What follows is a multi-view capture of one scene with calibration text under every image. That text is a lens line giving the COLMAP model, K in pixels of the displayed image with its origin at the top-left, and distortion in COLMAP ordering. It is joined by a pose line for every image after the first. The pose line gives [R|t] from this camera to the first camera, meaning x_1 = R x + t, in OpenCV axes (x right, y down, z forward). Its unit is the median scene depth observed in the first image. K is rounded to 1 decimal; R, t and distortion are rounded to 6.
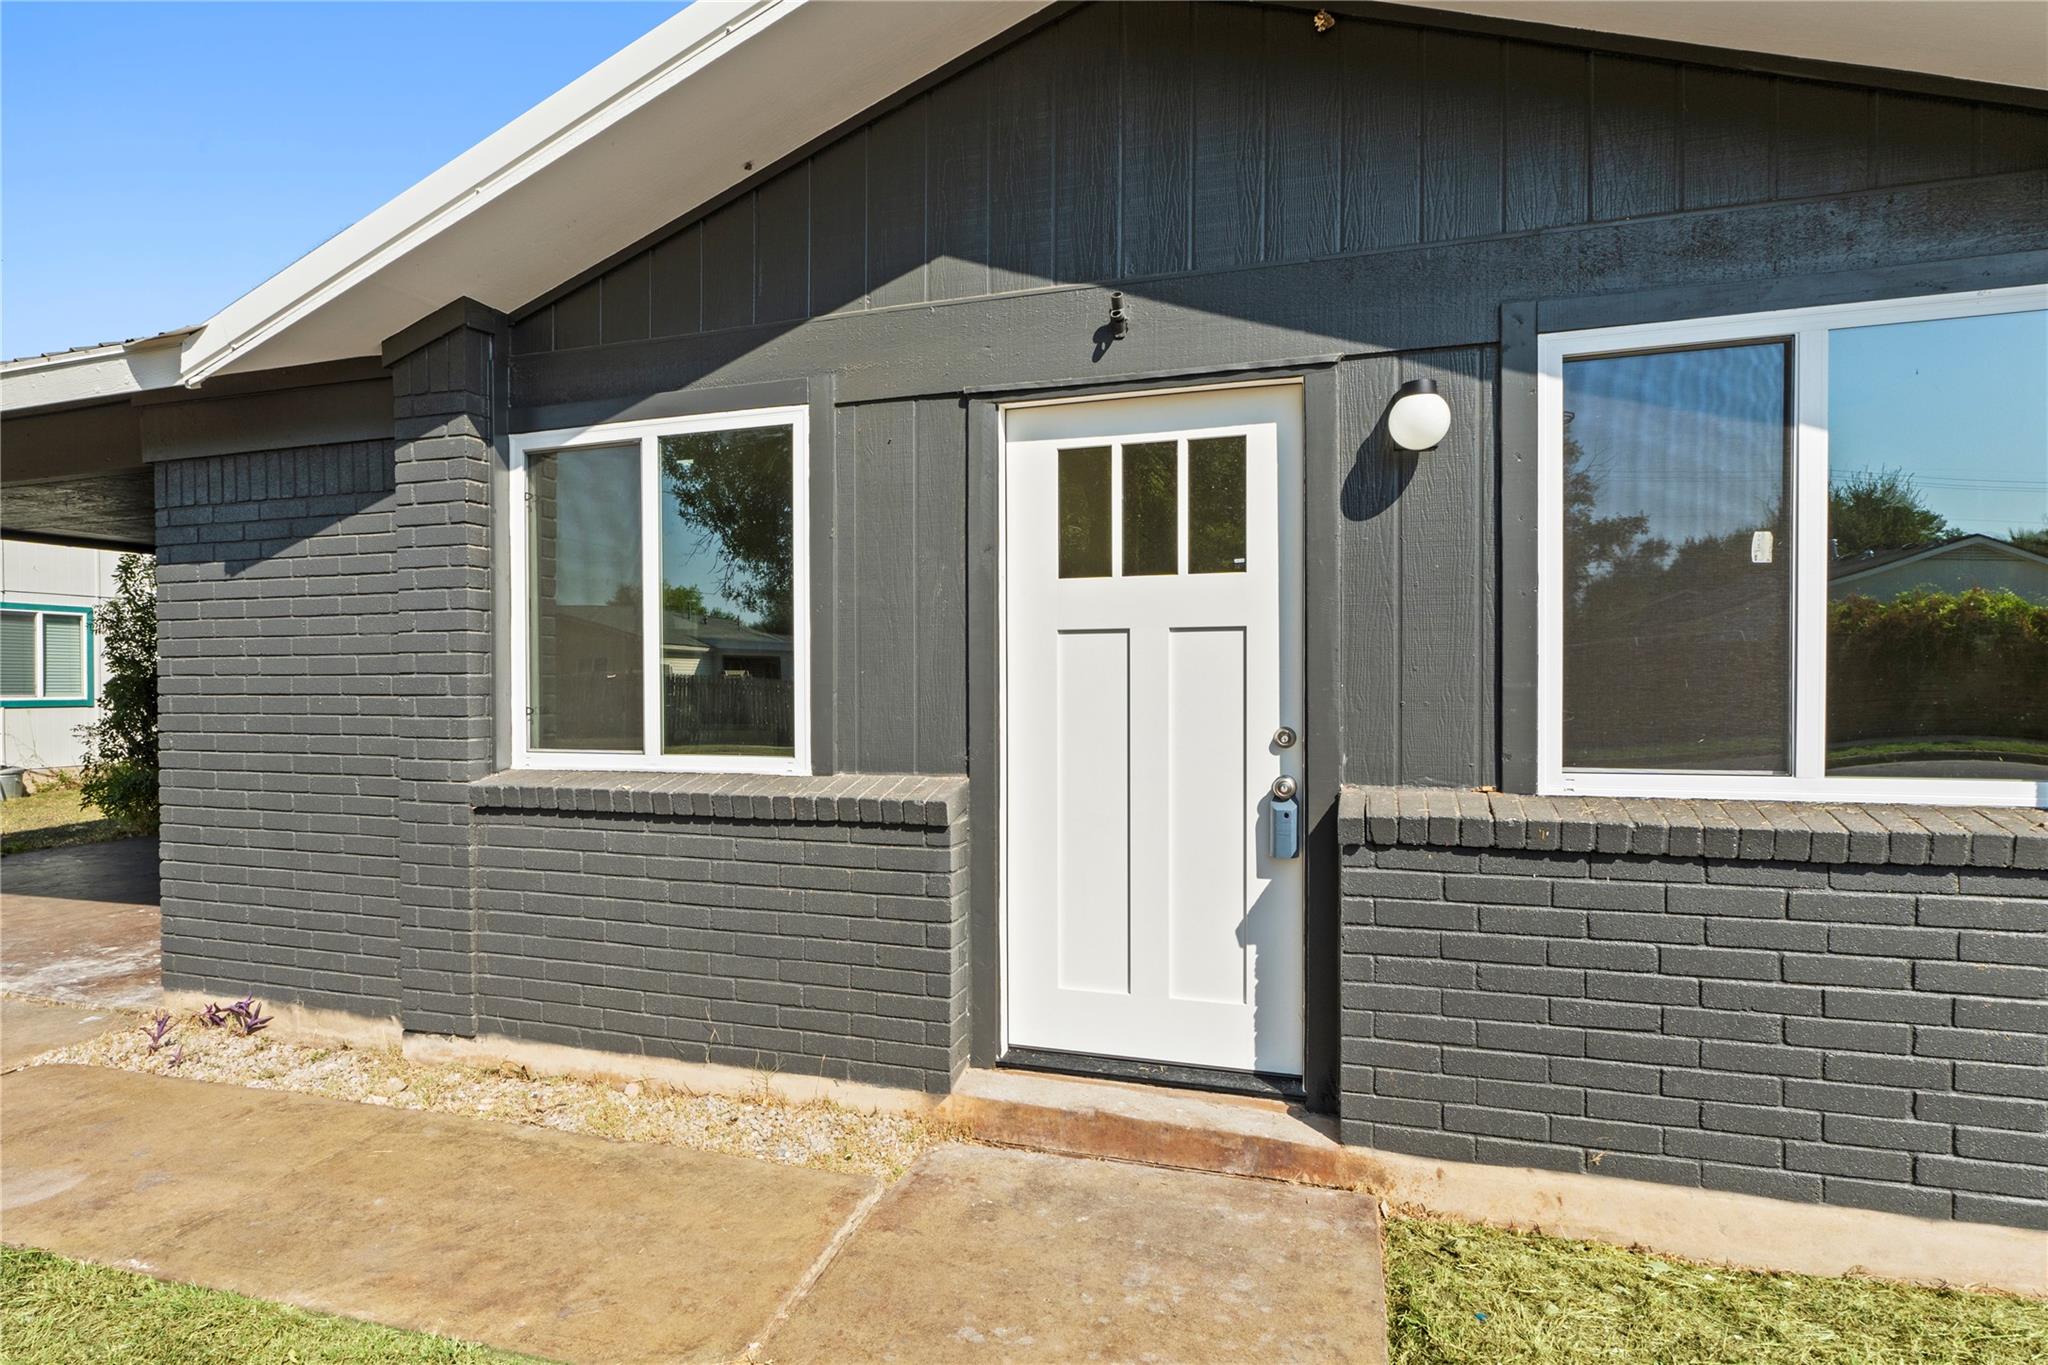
lens RADIAL K [[1081.1, 0, 1004.5], [0, 1081.1, 693.7], [0, 0, 1]] dist [-0.006494, 0.000047]
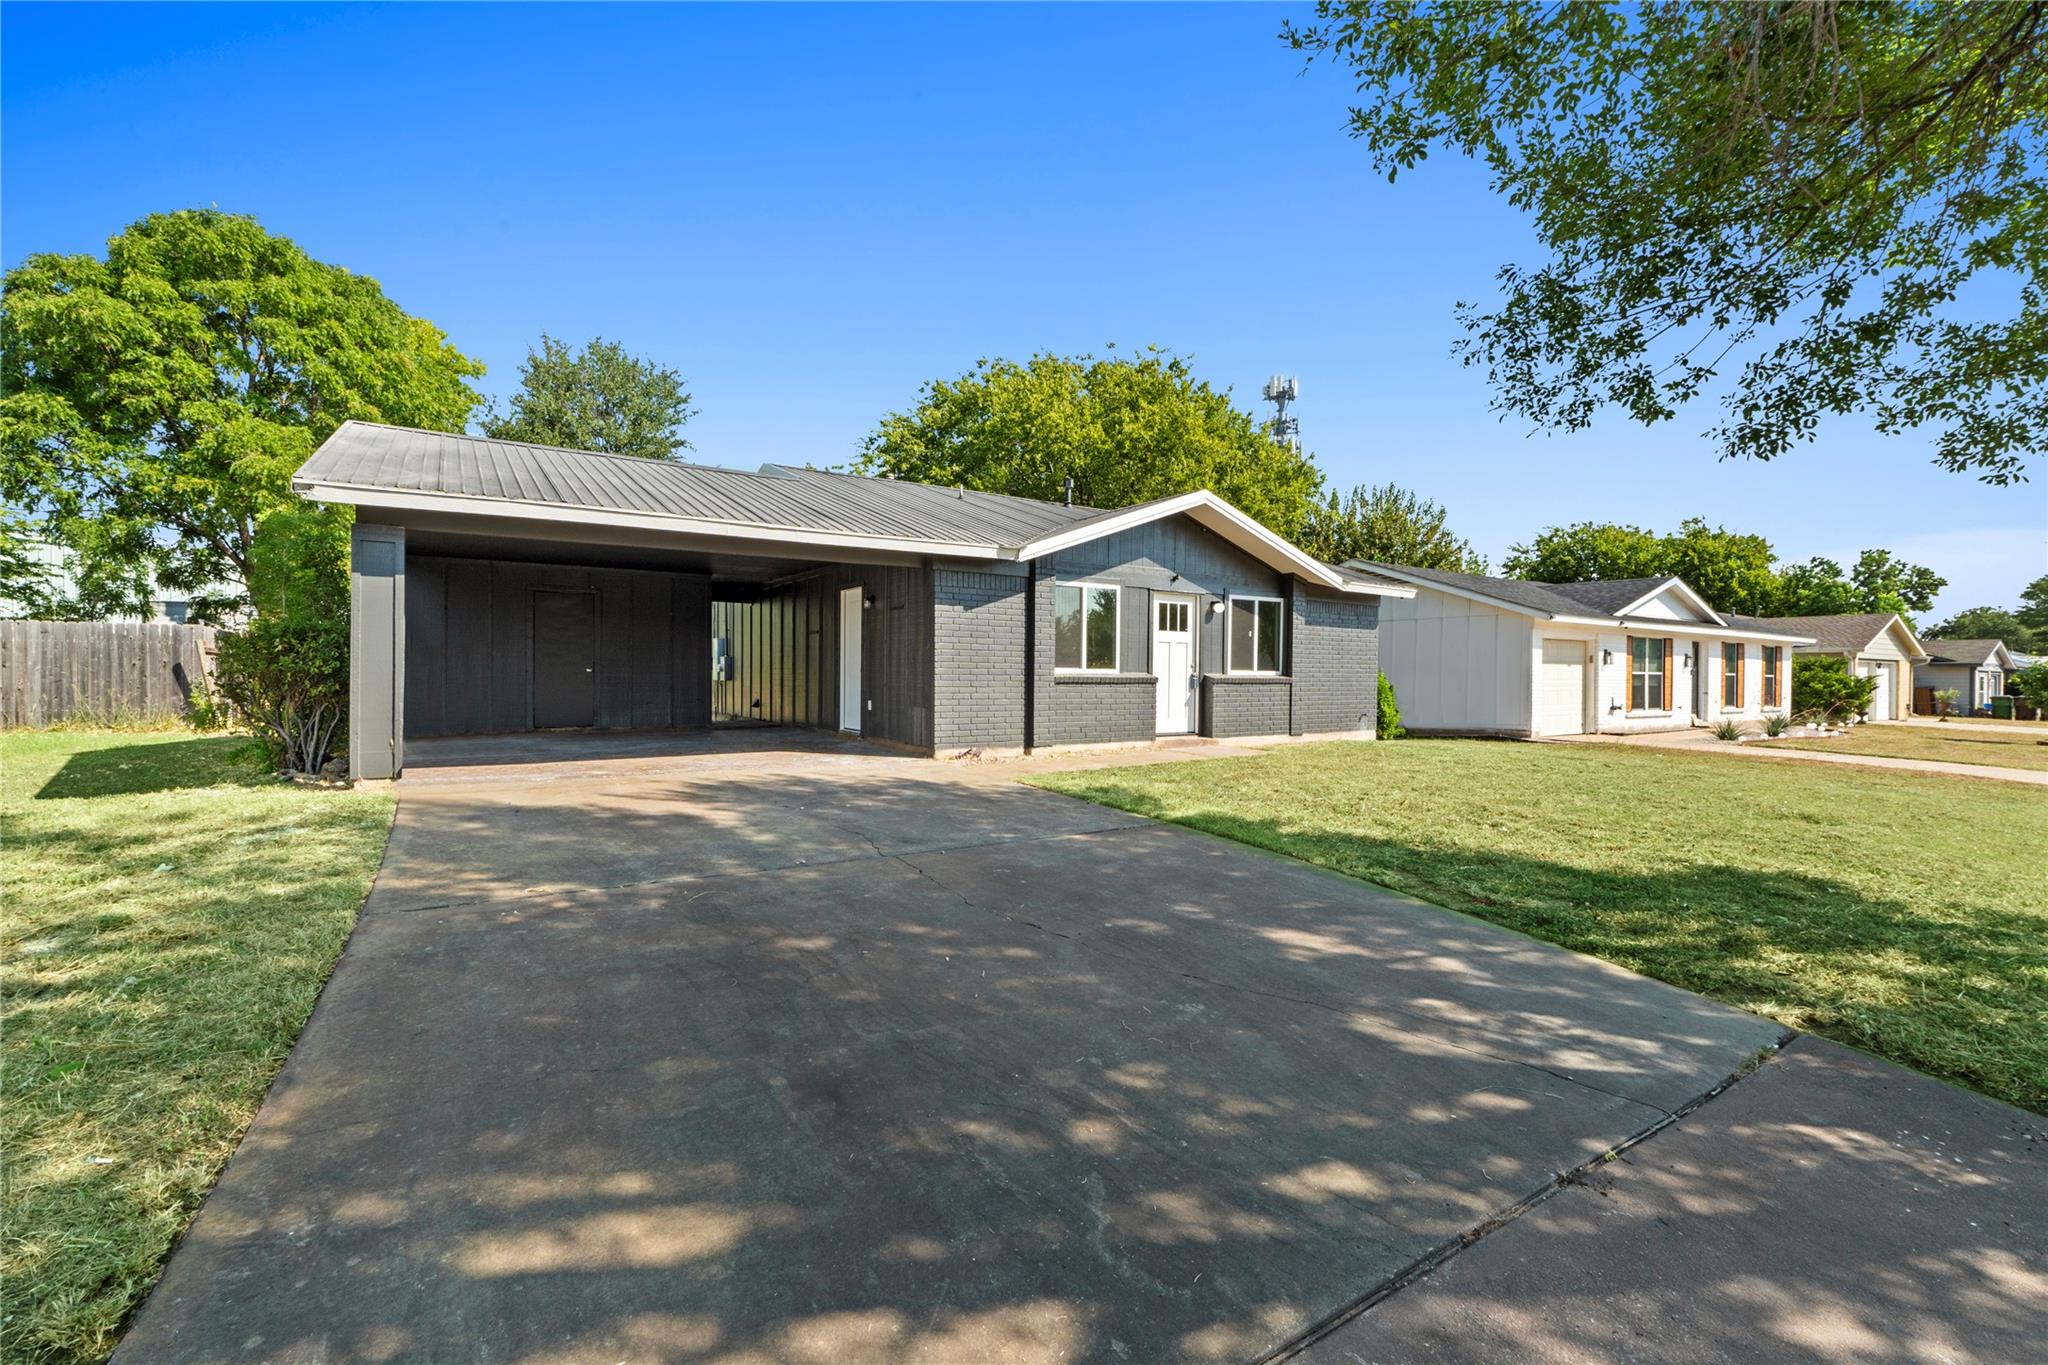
lens RADIAL K [[874.6, 0, 1018.2], [0, 874.6, 677.8], [0, 0, 1]] dist [-0.003599, -0.000346]
pose [[0.607295, 0.006035, 0.794453, -3.423119], [-0.000754, 0.999975, -0.007019, 0.128360], [-0.794476, 0.003664, 0.607284, -0.828805]]
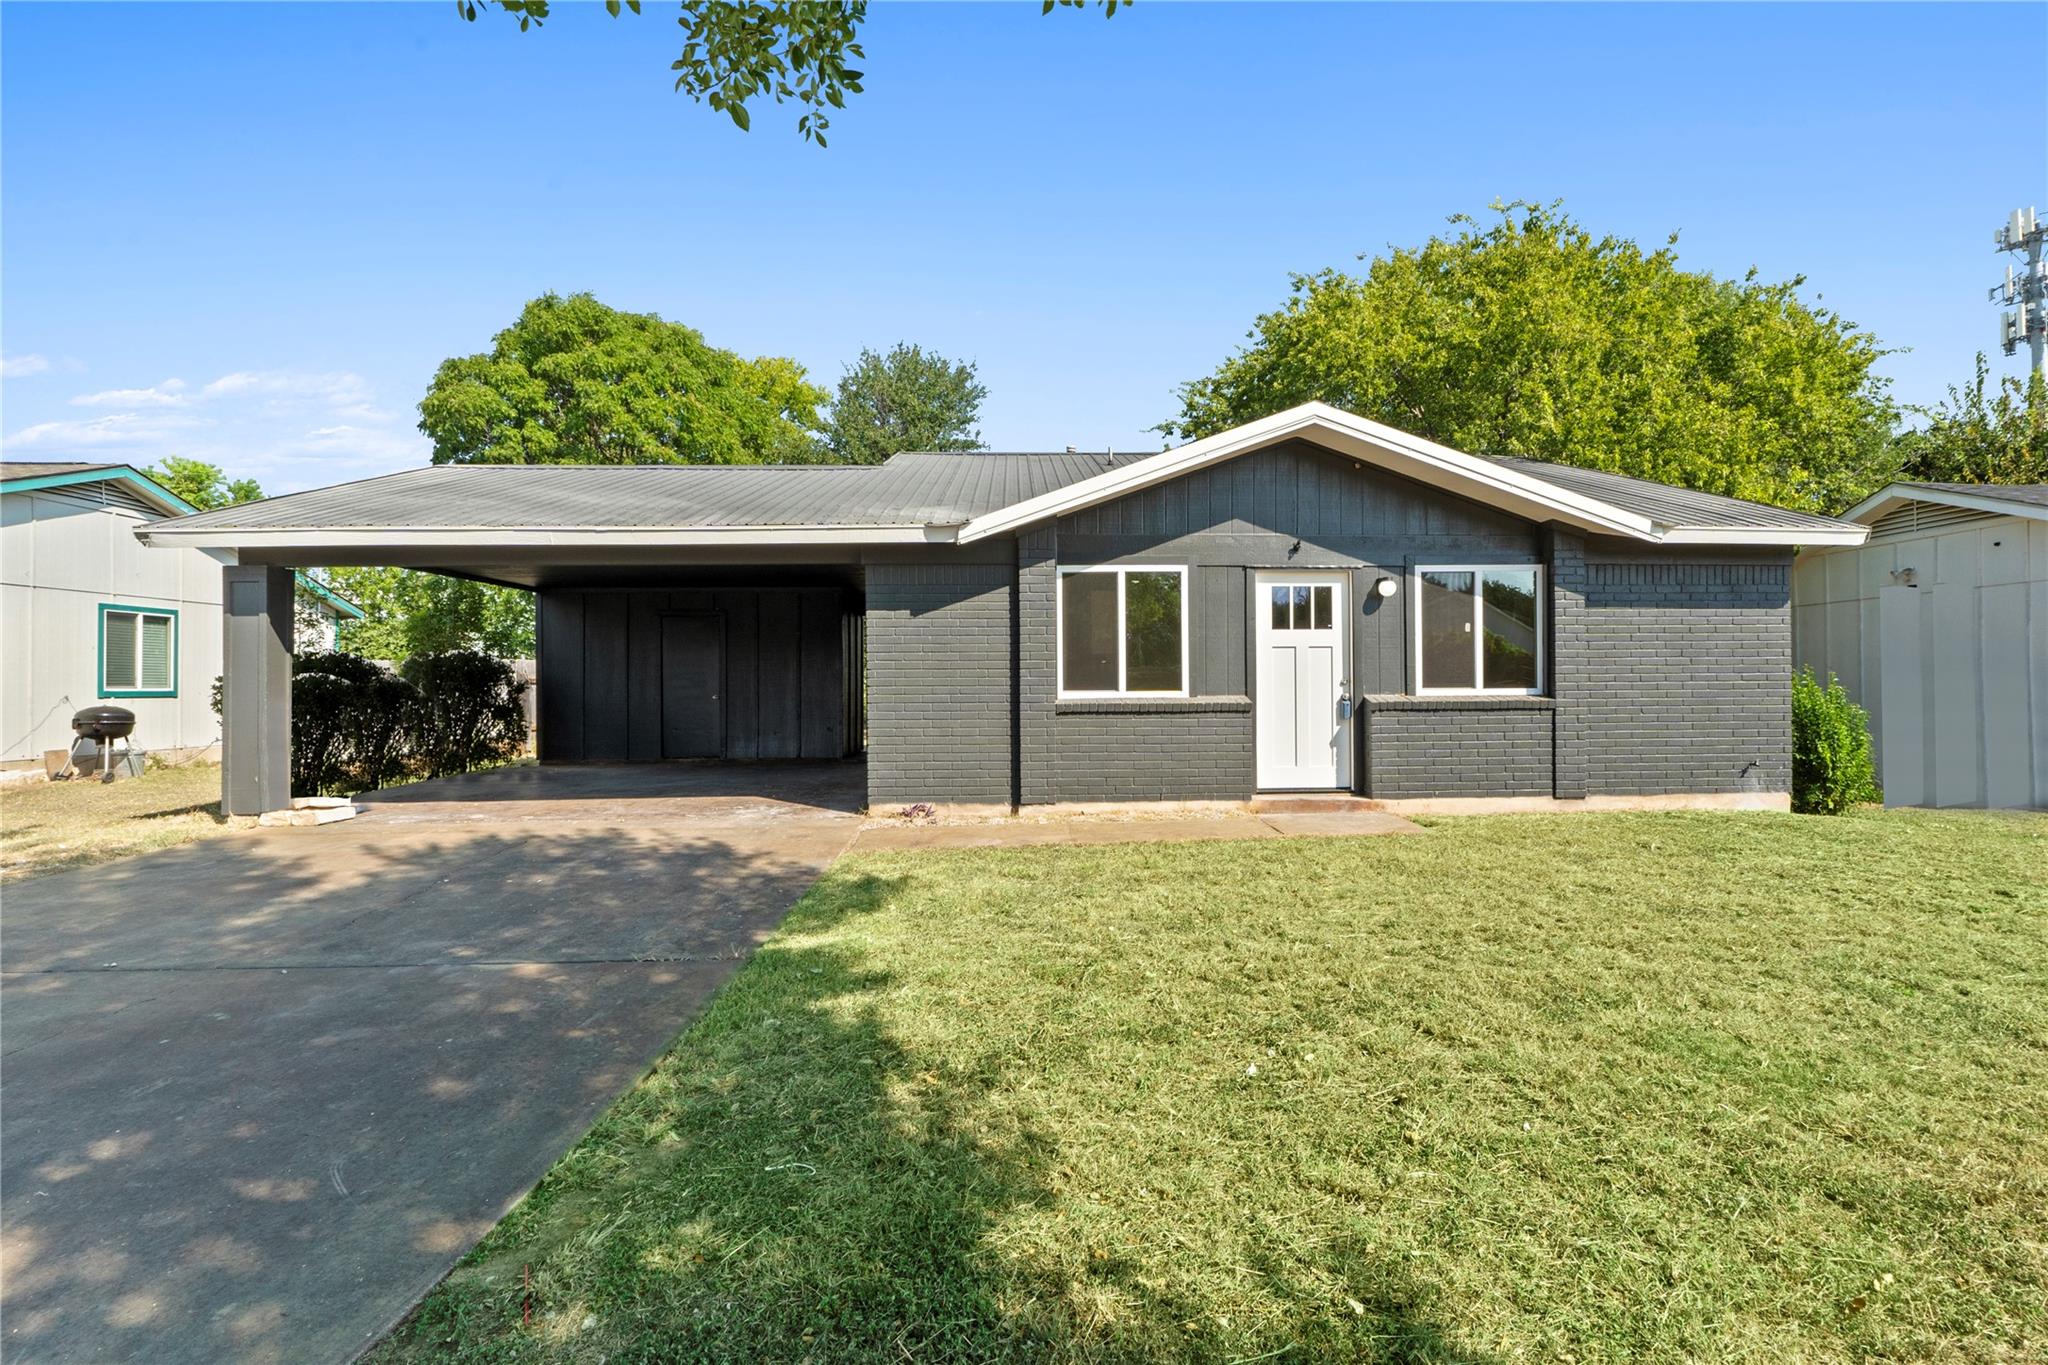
lens RADIAL K [[985.8, 0, 1045.5], [0, 985.8, 675.1], [0, 0, 1]] dist [0.000759, -0.000494]
pose [[0.923167, 0.002713, 0.384389, -1.646334], [0.006958, 0.999693, -0.023768, 0.083757], [-0.384336, 0.024616, 0.922865, -1.332077]]
